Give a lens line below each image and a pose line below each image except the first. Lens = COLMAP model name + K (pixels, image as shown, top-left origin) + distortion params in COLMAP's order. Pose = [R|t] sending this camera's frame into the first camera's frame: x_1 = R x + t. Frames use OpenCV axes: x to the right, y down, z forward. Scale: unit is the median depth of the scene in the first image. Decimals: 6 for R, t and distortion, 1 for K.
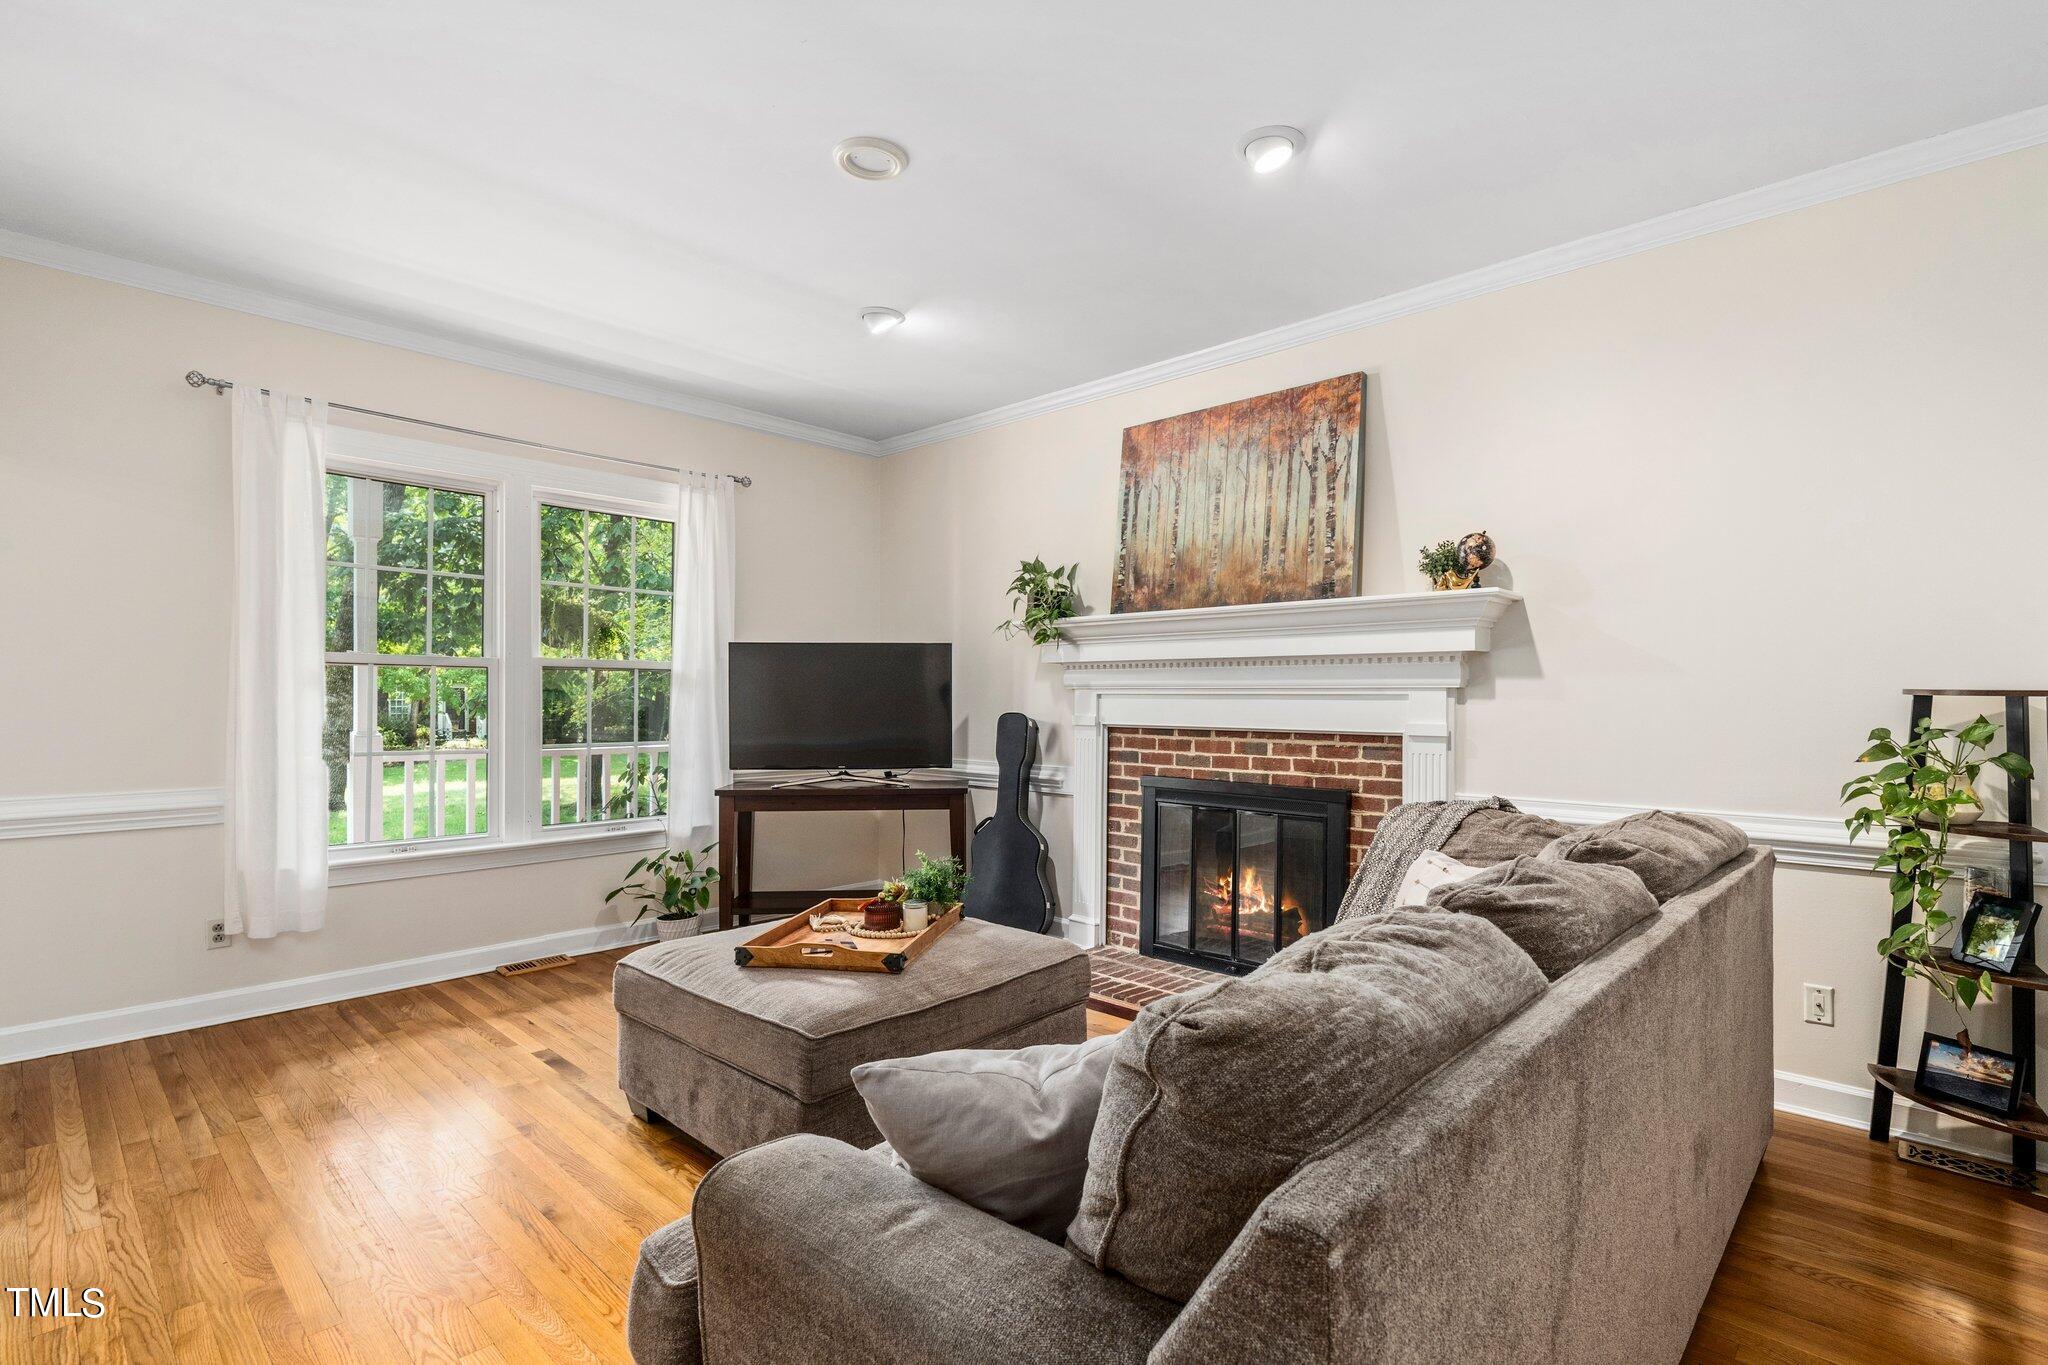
lens RADIAL K [[813.4, 0, 1017.5], [0, 813.4, 660.7], [0, 0, 1]] dist [-0.000235, -0.000126]
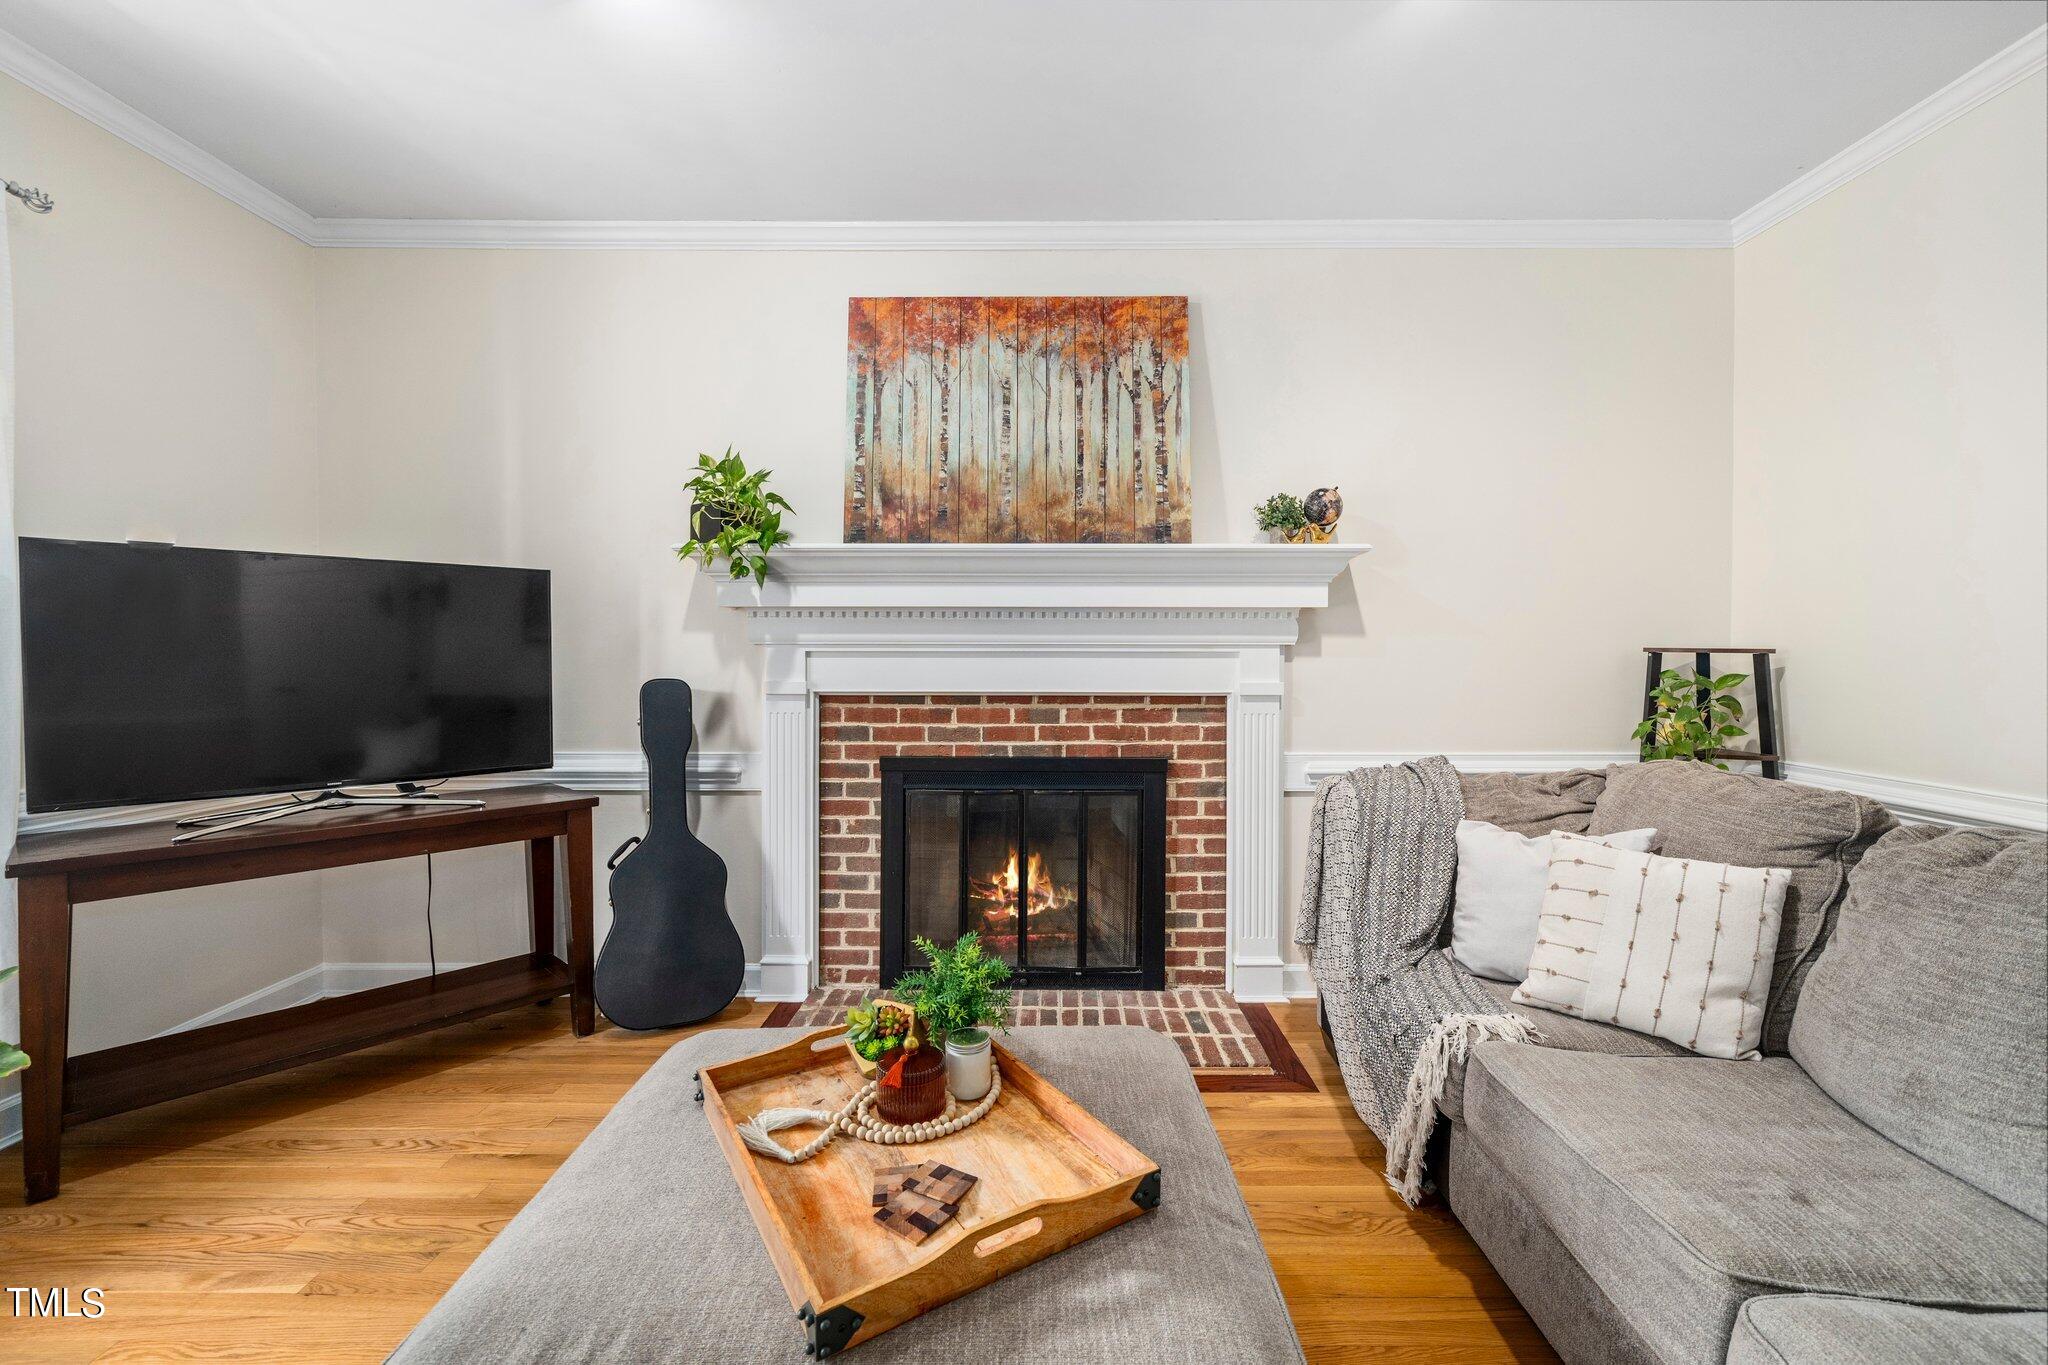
lens RADIAL K [[837.6, 0, 1028.2], [0, 837.6, 643.5], [0, 0, 1]] dist [-0.000853, -0.000012]
pose [[0.768044, 0.007716, 0.640350, -0.270346], [-0.027141, 0.999421, 0.020510, 0.015069], [-0.639821, -0.033132, 0.767809, 0.335147]]
